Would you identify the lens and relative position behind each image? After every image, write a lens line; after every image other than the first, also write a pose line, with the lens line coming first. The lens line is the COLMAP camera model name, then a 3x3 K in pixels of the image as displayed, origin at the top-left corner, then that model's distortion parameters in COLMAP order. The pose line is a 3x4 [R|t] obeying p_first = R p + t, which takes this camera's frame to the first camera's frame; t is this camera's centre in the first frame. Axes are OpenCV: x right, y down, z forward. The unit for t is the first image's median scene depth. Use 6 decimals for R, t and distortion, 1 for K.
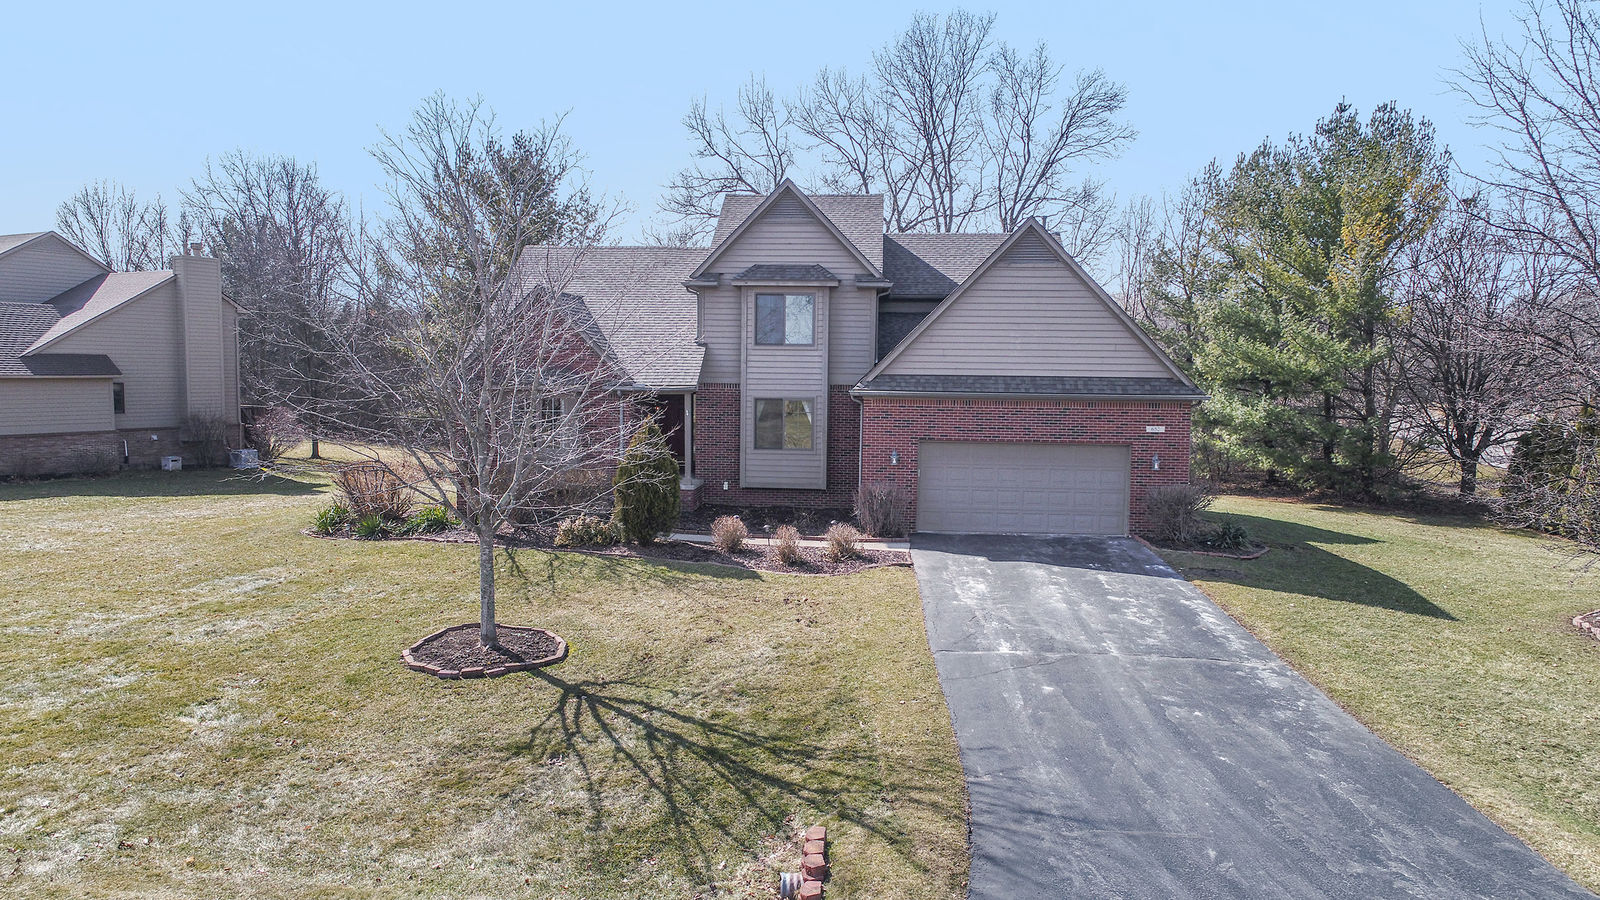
lens RADIAL K [[1078.1, 0, 800.0], [0, 1078.1, 450.0], [0, 0, 1]] dist [-0.000177, 0.002168]
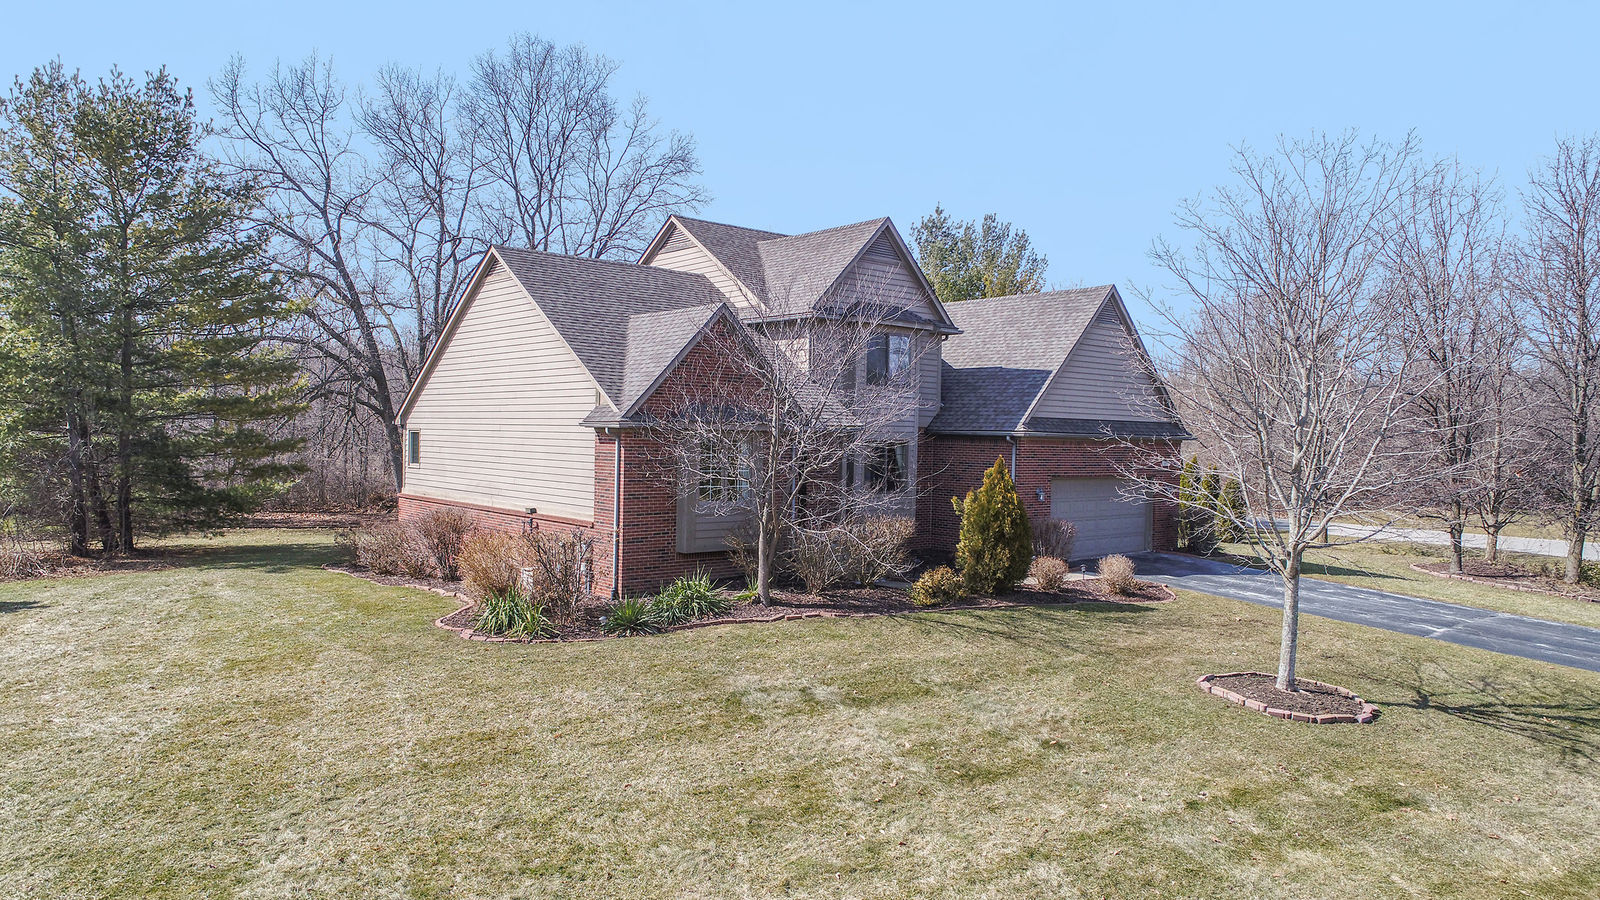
lens RADIAL K [[1078.1, 0, 800.0], [0, 1078.1, 450.0], [0, 0, 1]] dist [-0.000177, 0.002168]
pose [[0.732078, -0.010382, 0.681141, -0.826070], [0.045202, 0.998421, -0.033365, -0.012823], [-0.679719, 0.055215, 0.731391, 0.377950]]
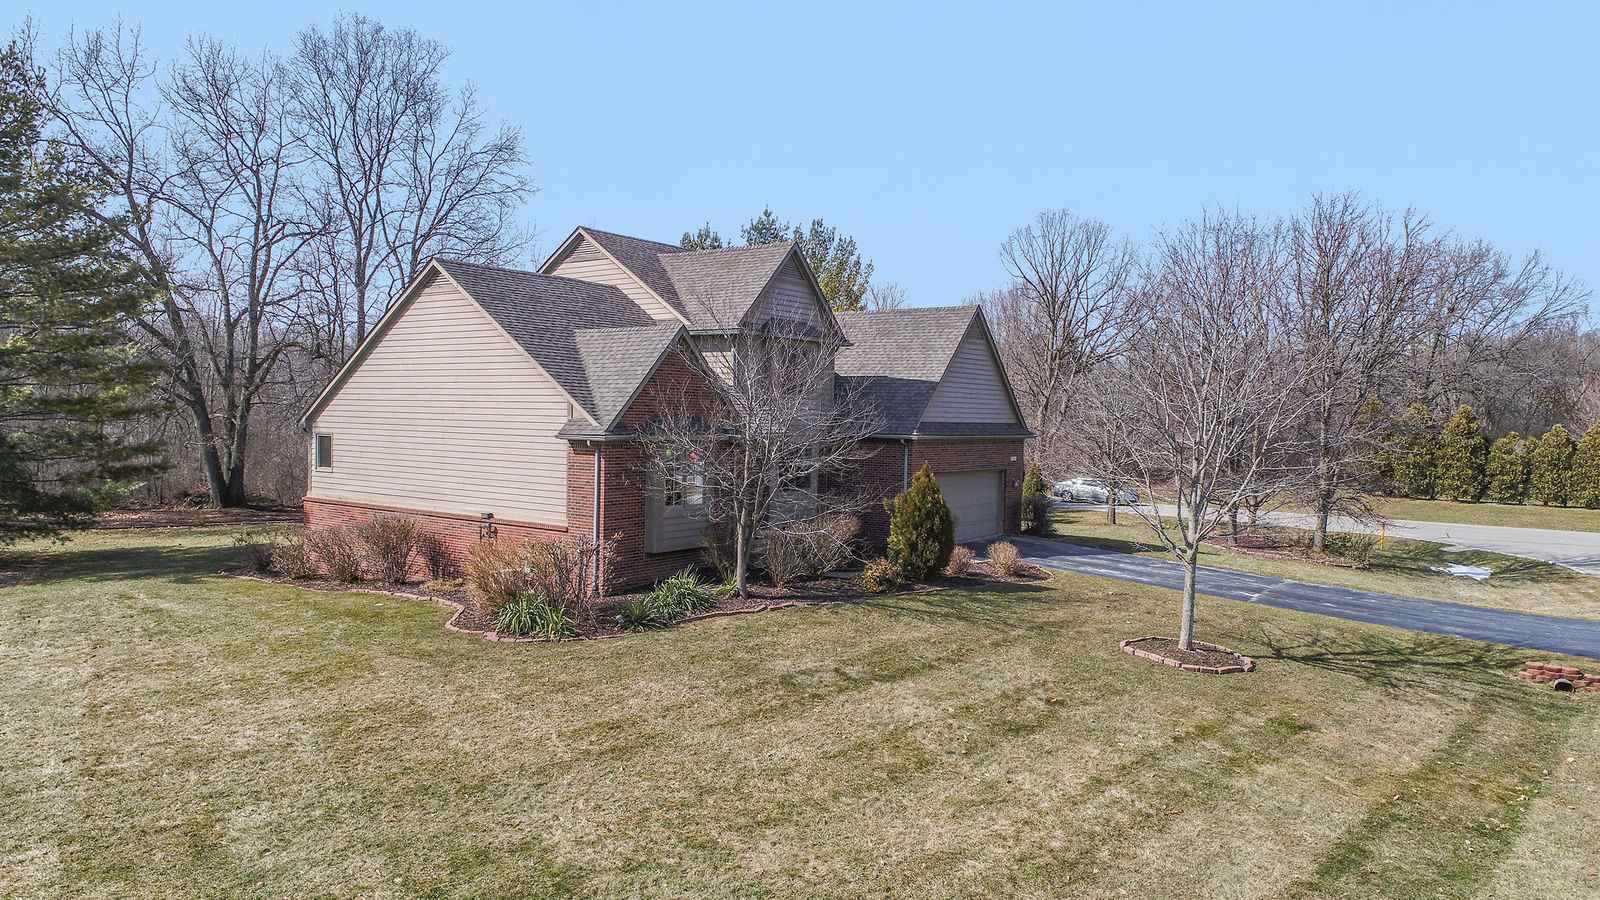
lens RADIAL K [[1078.1, 0, 800.0], [0, 1078.1, 450.0], [0, 0, 1]] dist [-0.000177, 0.002168]
pose [[0.554334, -0.031223, 0.831708, -1.020894], [0.054572, 0.998509, 0.001113, -0.047663], [-0.830503, 0.044771, 0.555212, 0.437218]]
